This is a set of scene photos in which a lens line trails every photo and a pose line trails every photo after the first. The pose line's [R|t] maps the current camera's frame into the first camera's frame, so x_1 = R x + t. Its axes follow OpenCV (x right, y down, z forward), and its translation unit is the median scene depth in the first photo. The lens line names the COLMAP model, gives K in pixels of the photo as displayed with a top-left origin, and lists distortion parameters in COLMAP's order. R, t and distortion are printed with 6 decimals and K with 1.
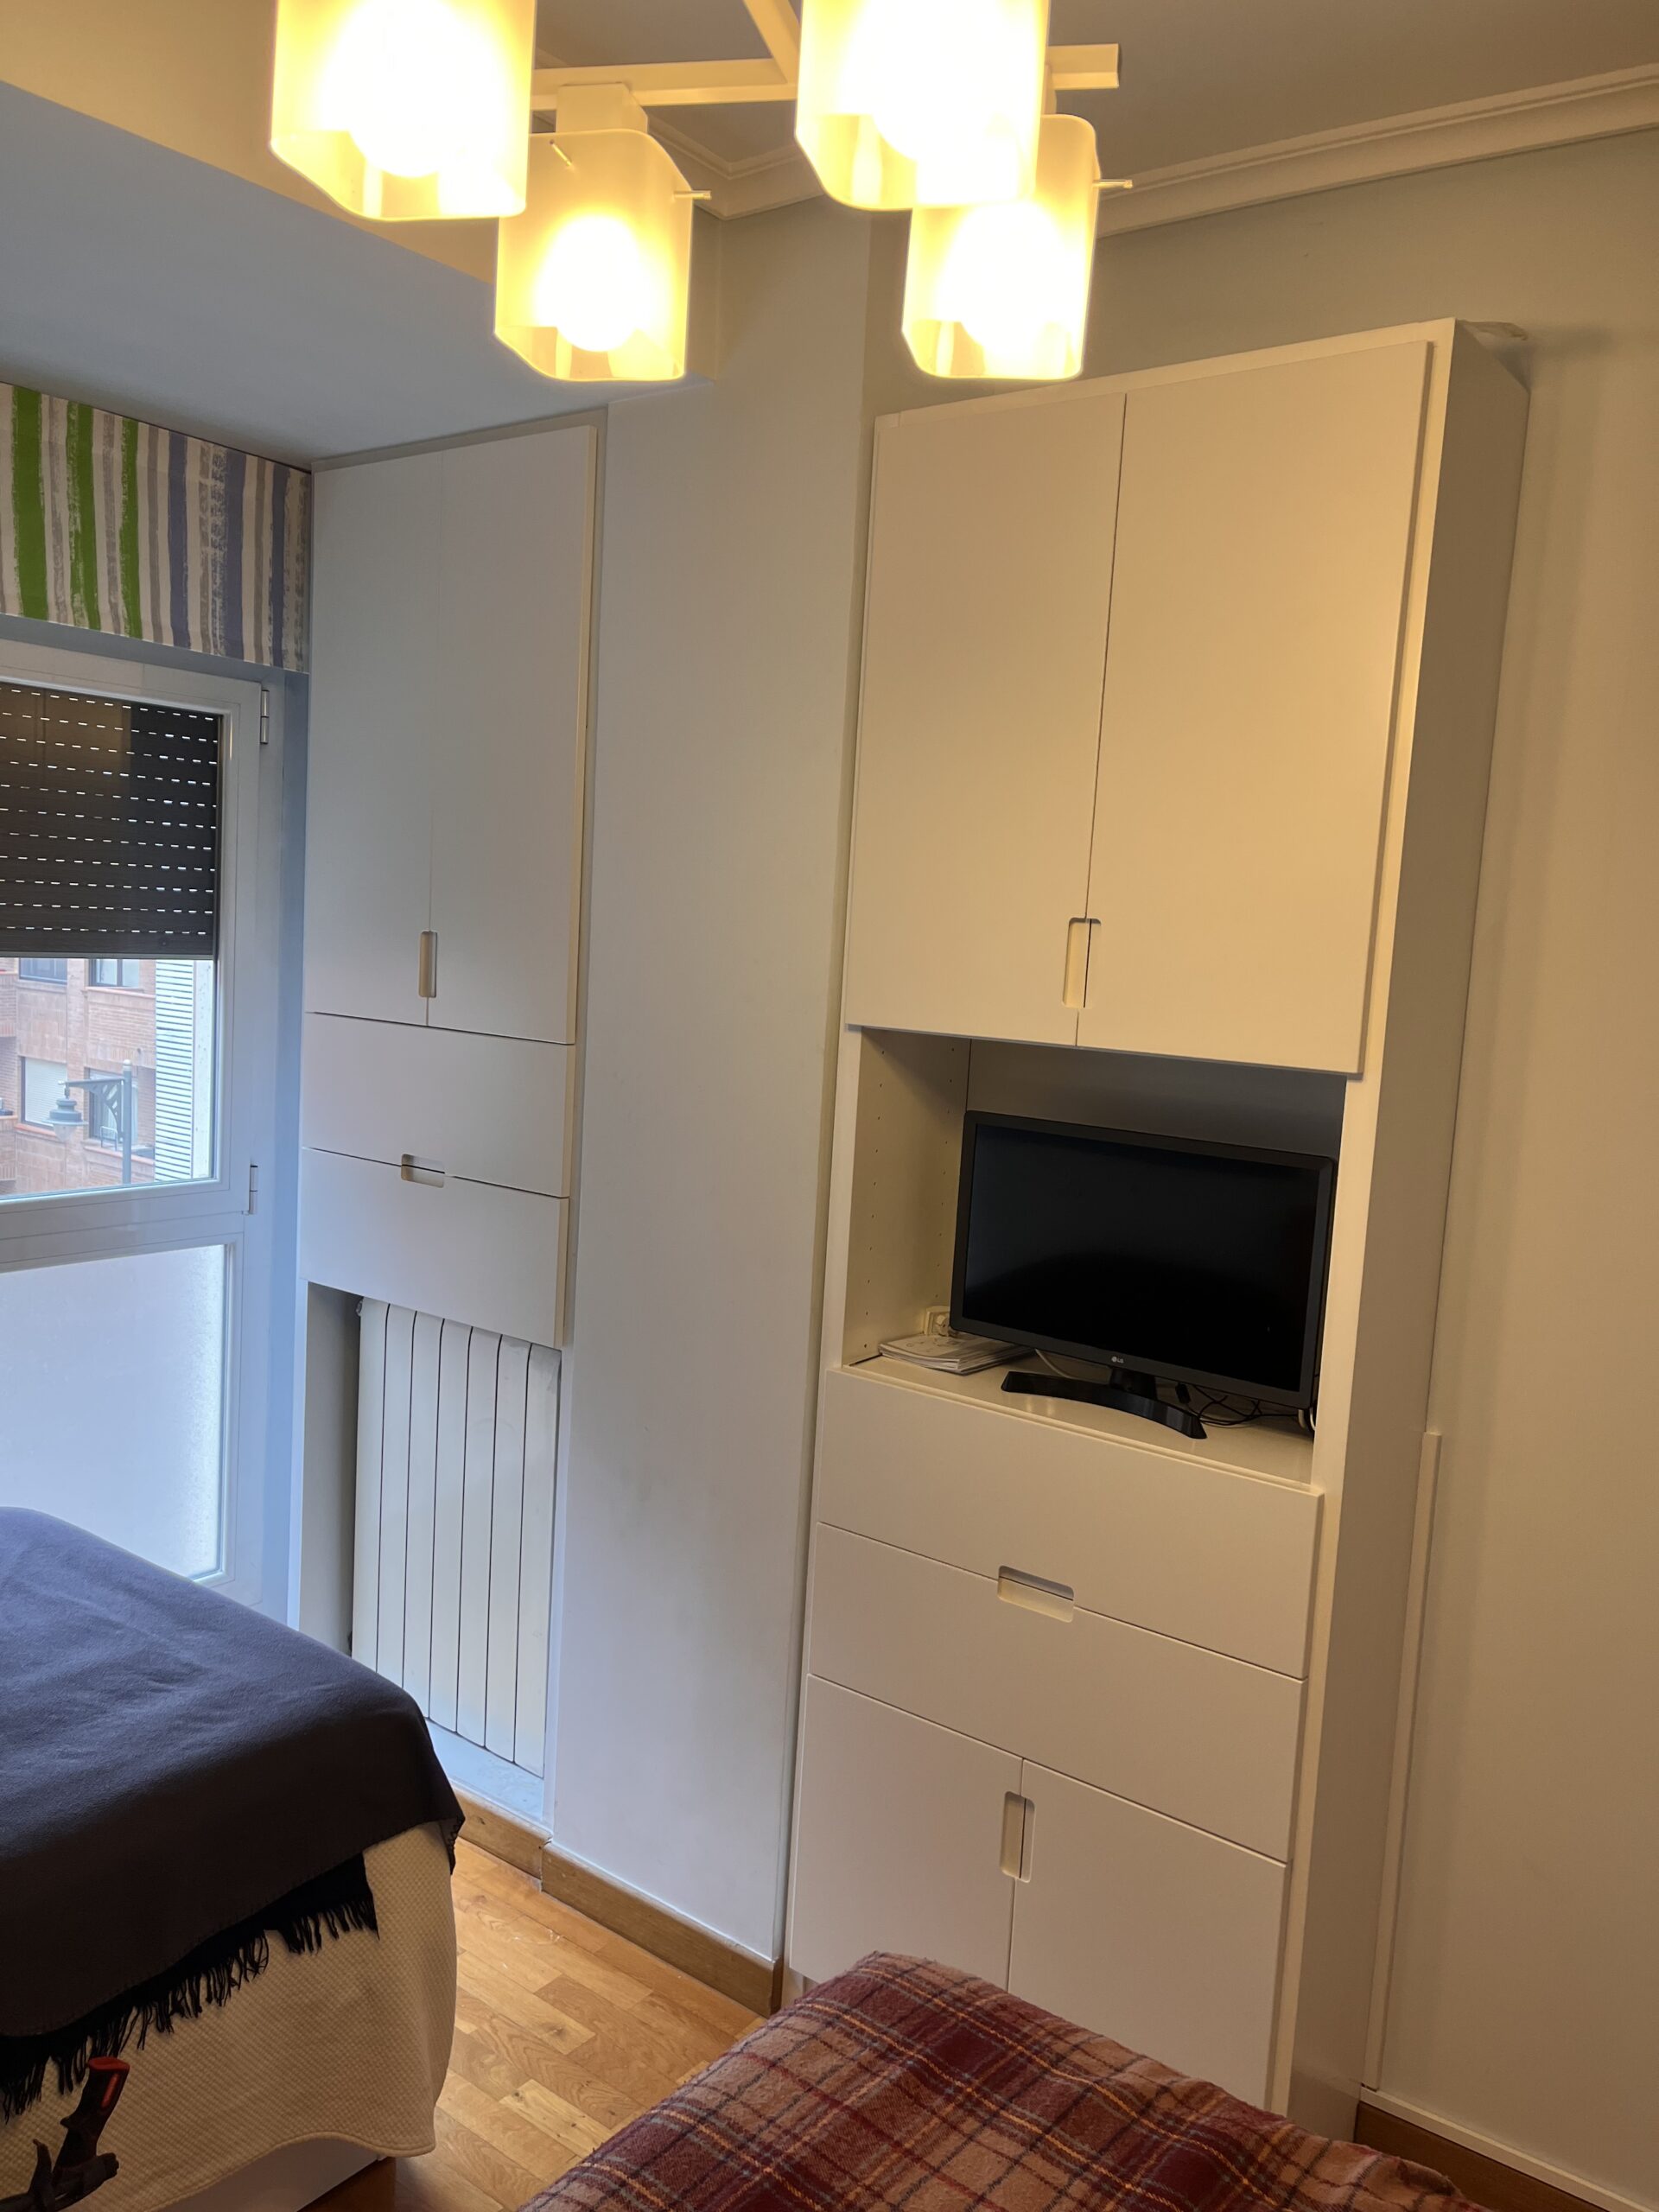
lens RADIAL K [[1655.7, 0, 830.4], [0, 1655.7, 1117.9], [0, 0, 1]] dist [0.089312, -0.116233]
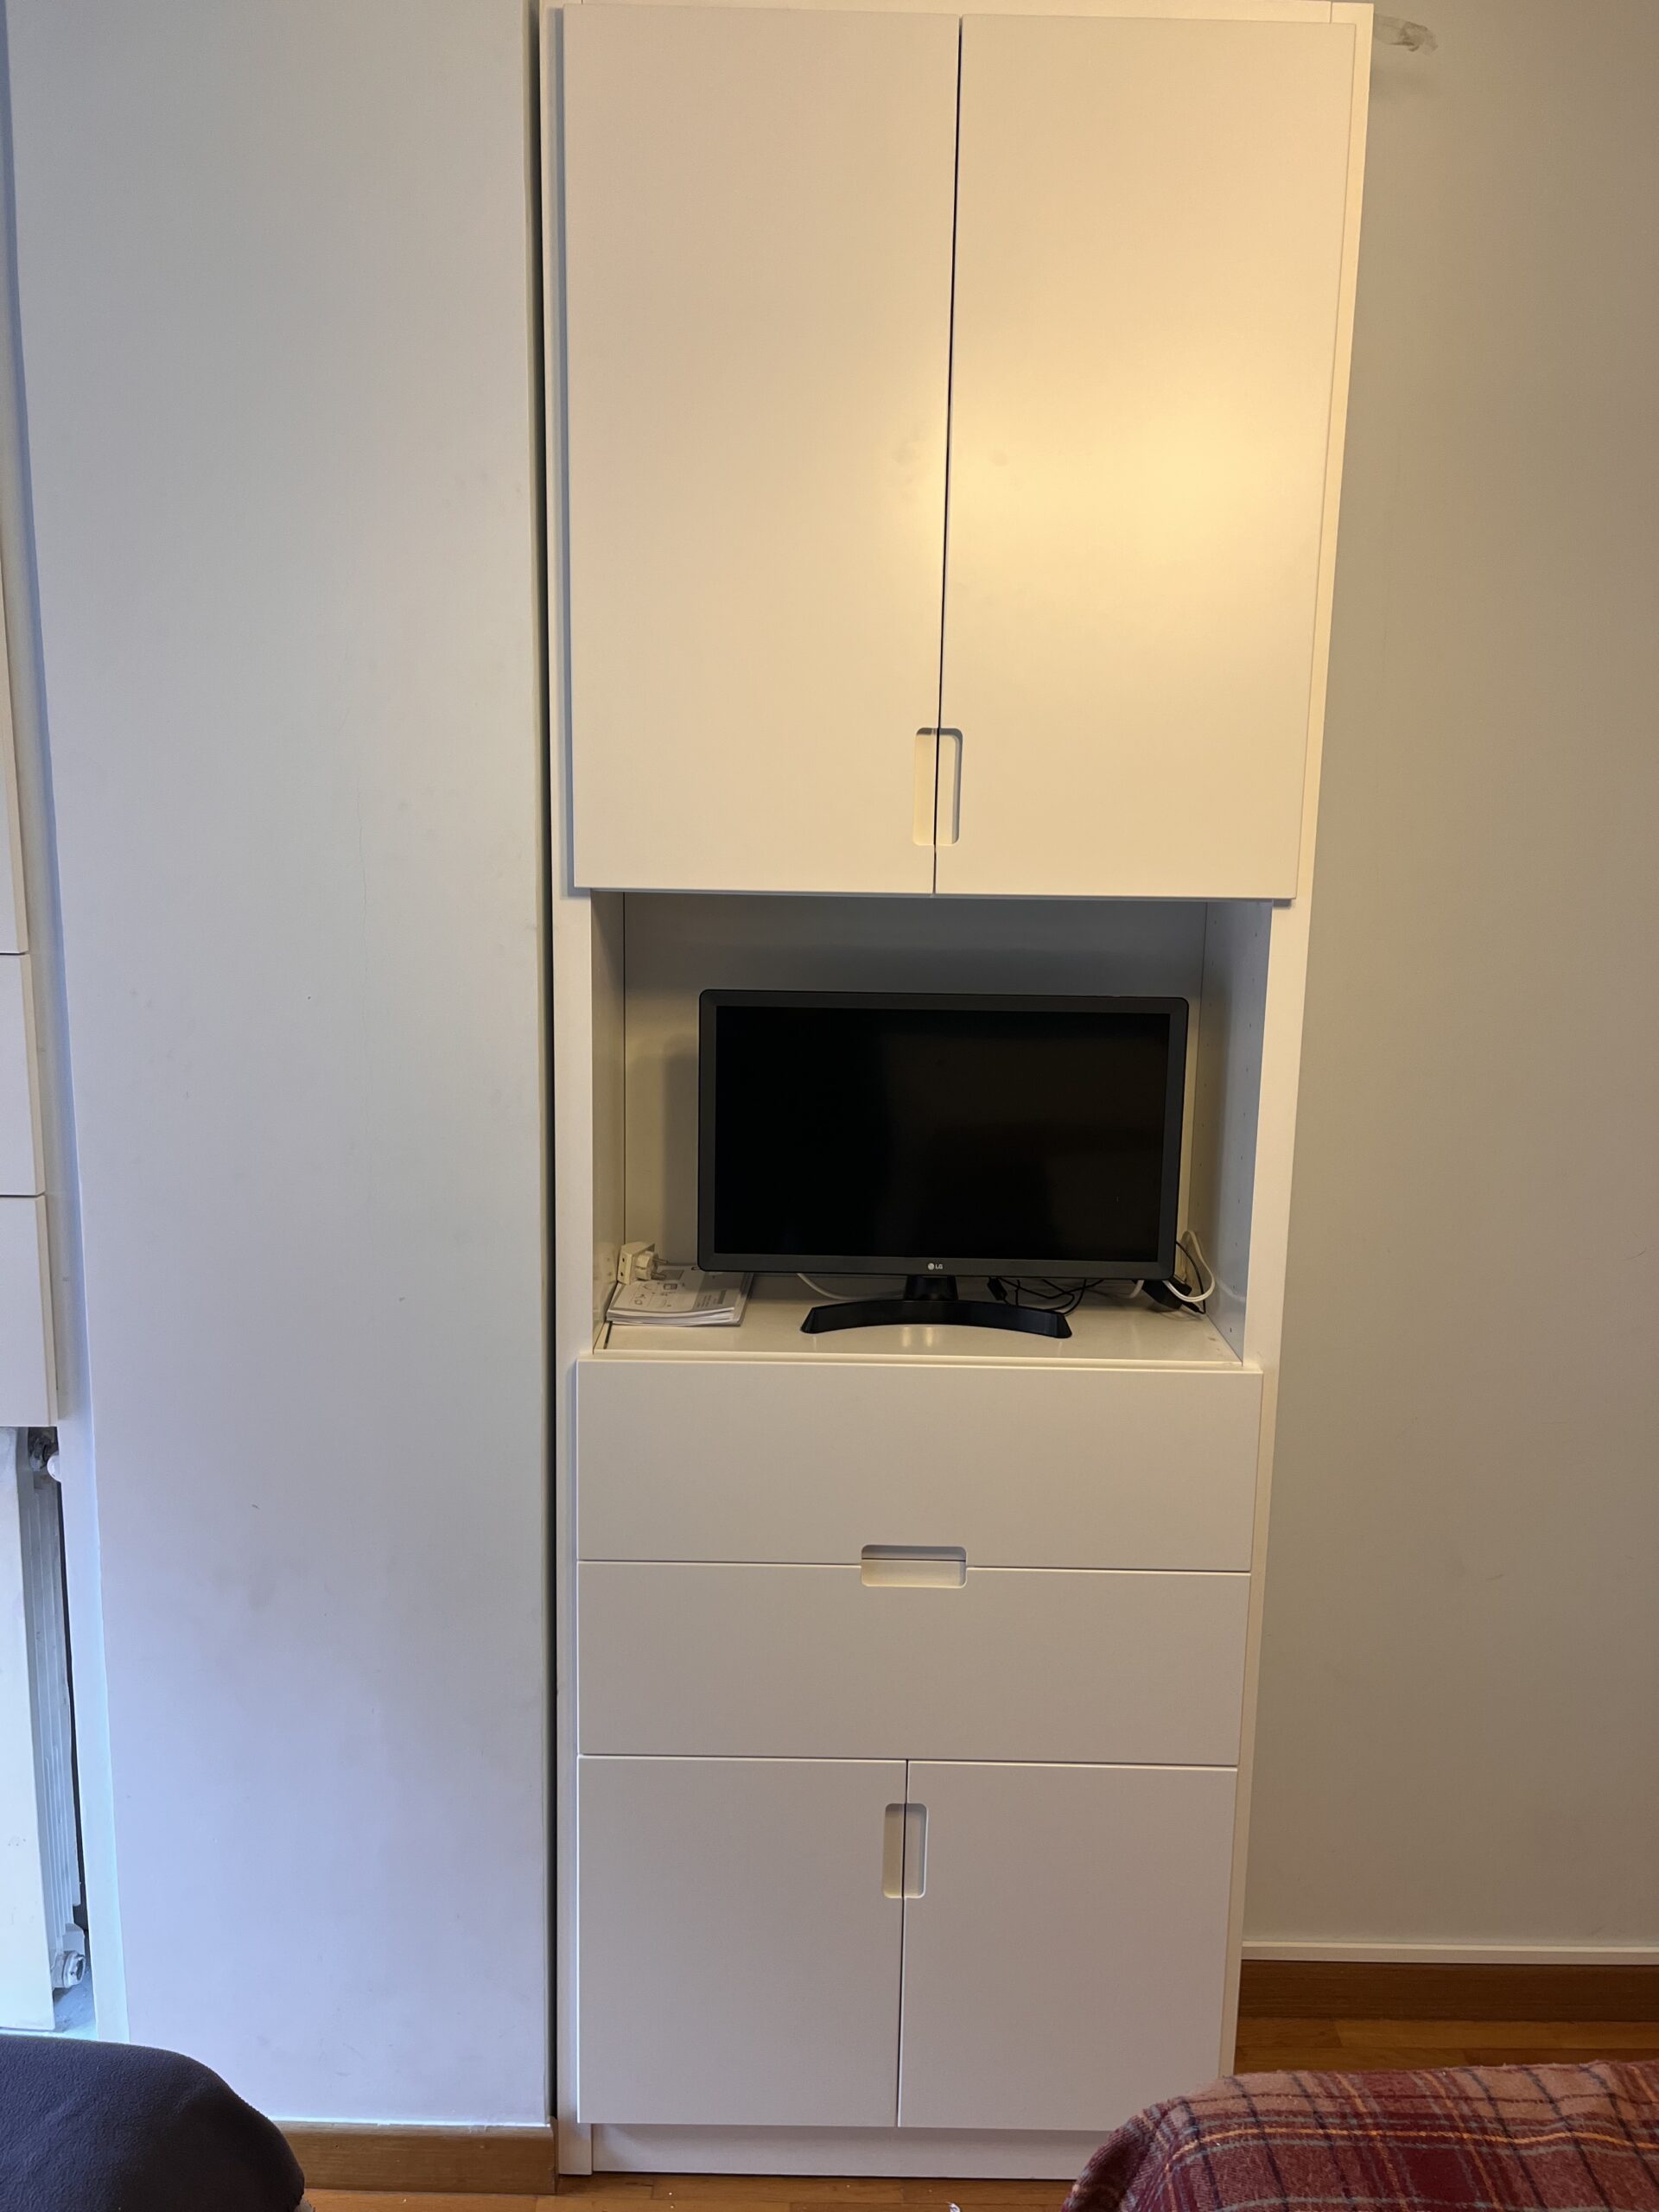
lens RADIAL K [[1655.7, 0, 807.3], [0, 1655.7, 1104.0], [0, 0, 1]] dist [0.089312, -0.116233]
pose [[0.794181, -0.148800, 0.589181, -0.293107], [0.096040, 0.988106, 0.120094, -0.034529], [-0.600044, -0.038792, 0.799026, 0.304521]]
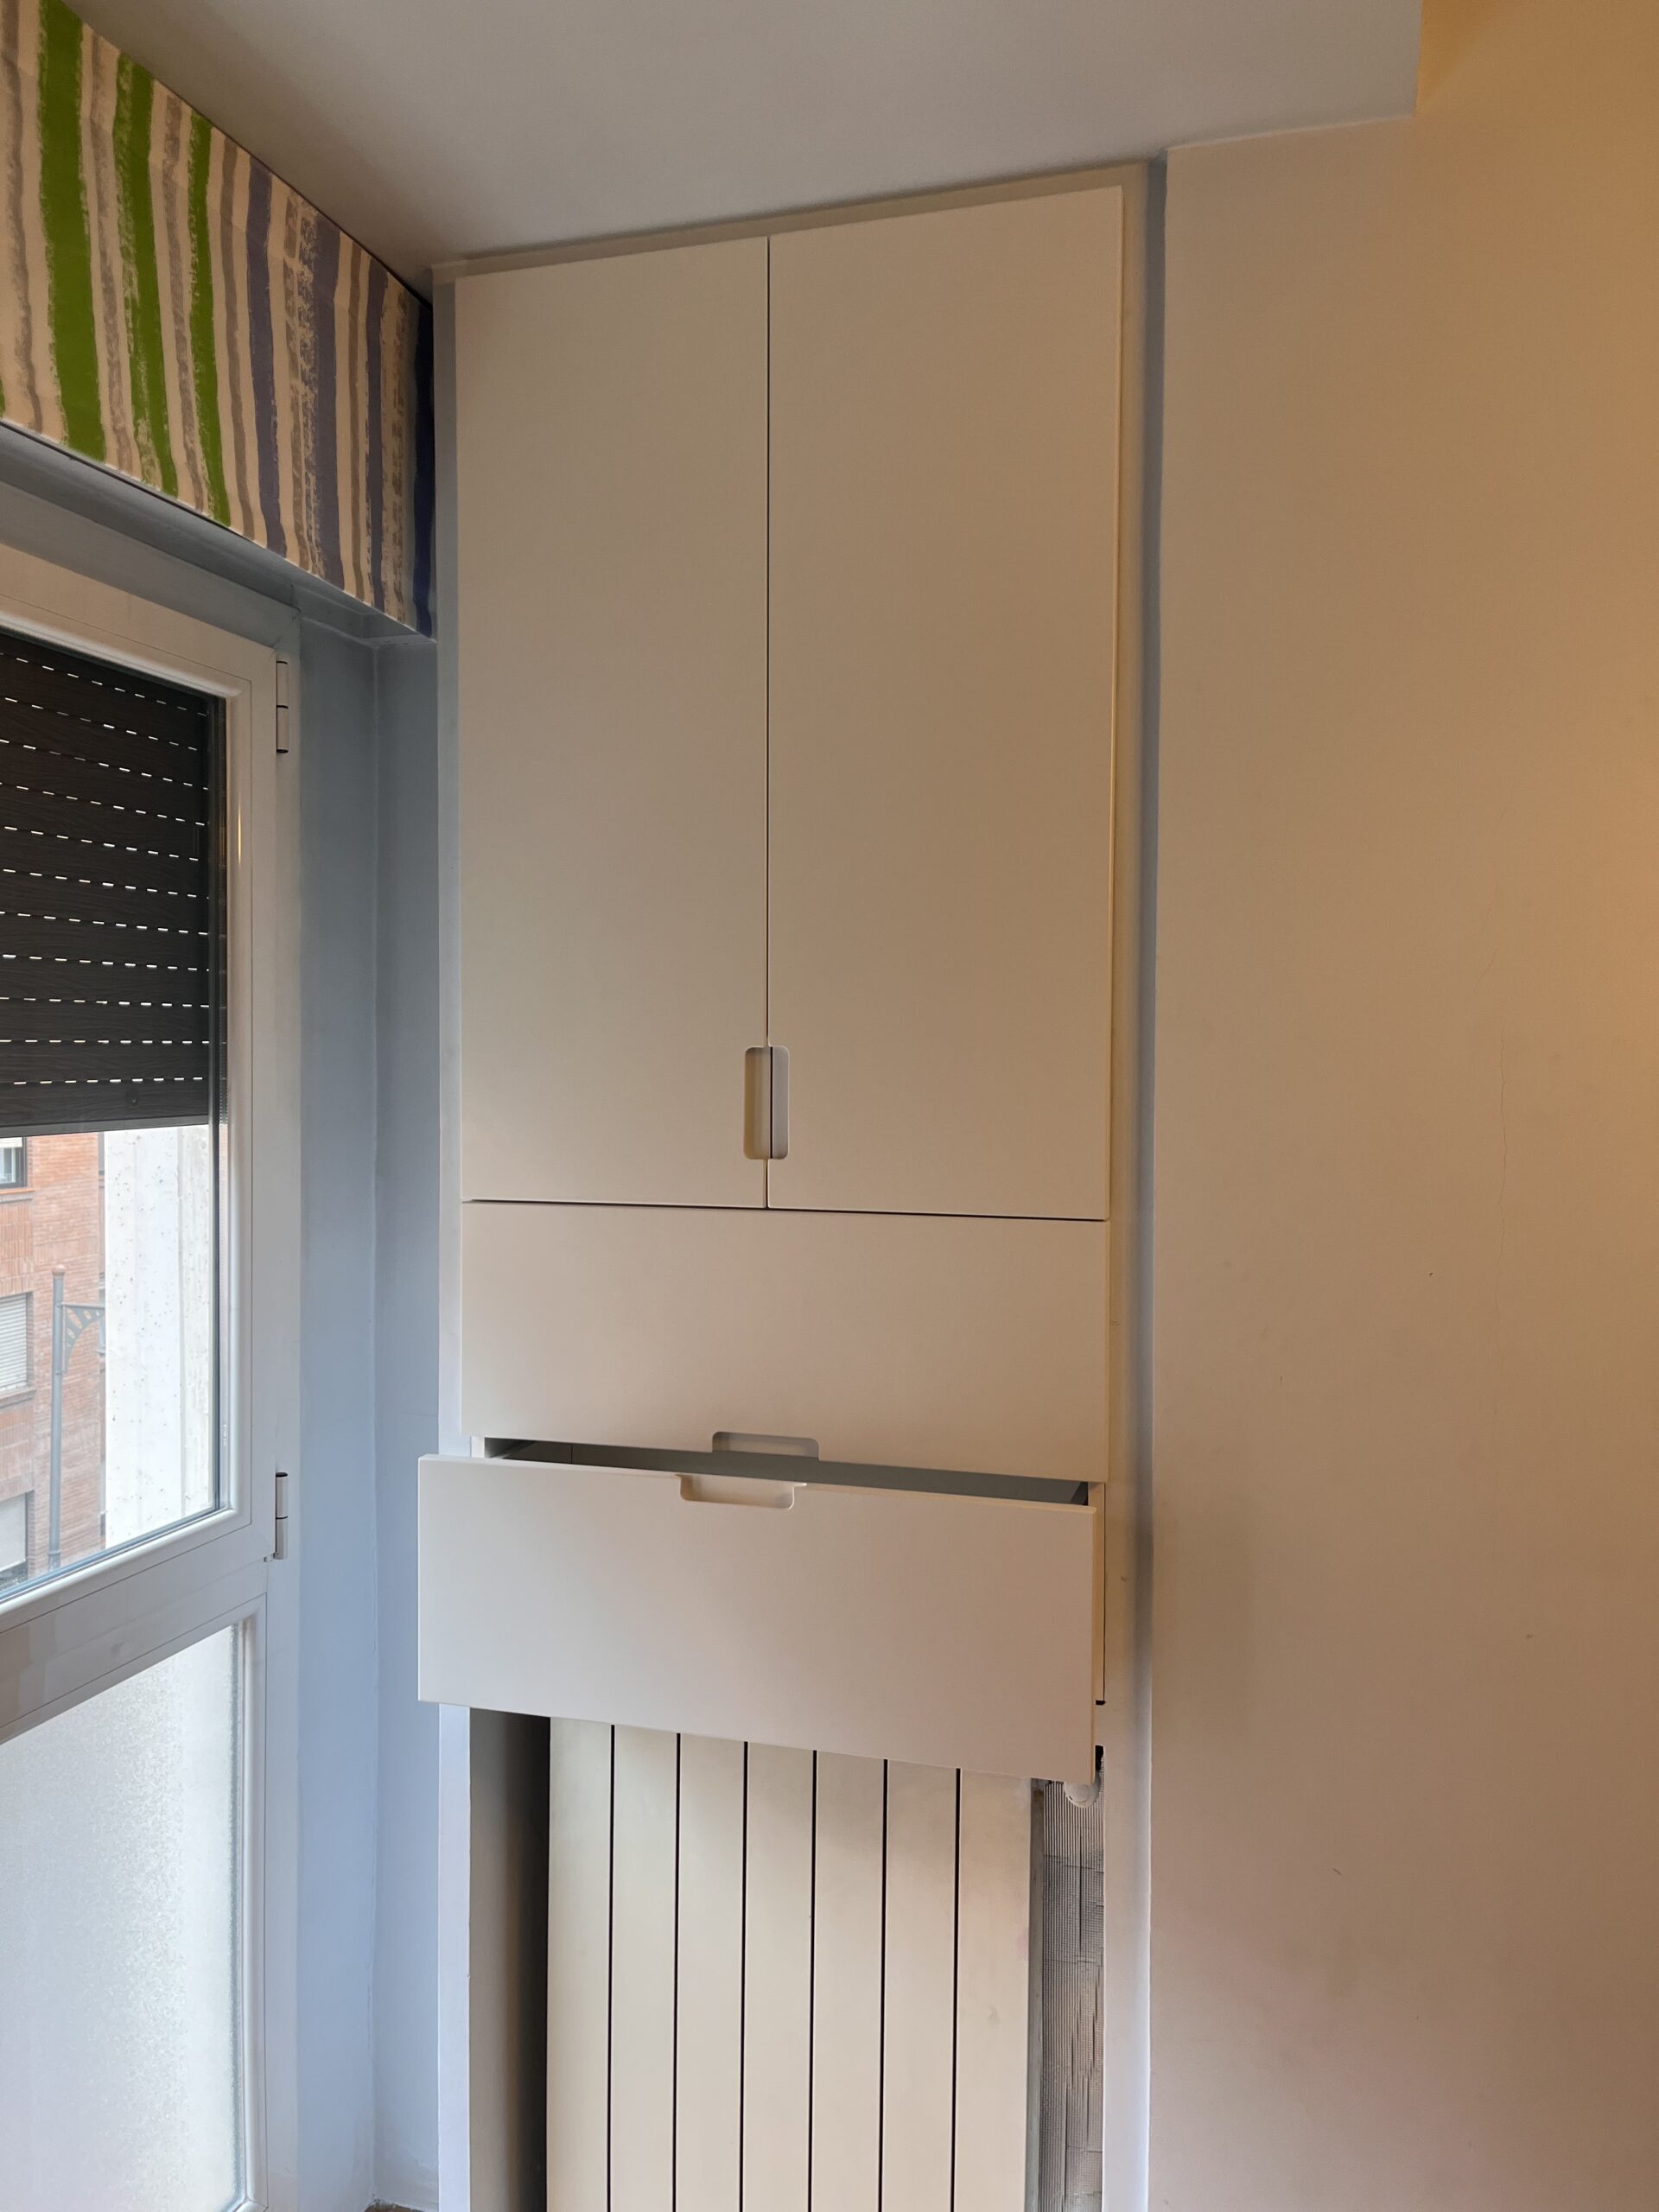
lens RADIAL K [[1655.7, 0, 838.4], [0, 1655.7, 1105.9], [0, 0, 1]] dist [0.089312, -0.116233]
pose [[0.932319, -0.066572, 0.355456, -0.437242], [0.091134, 0.994438, -0.052789, -0.059859], [-0.349965, 0.081611, 0.933201, 0.462798]]
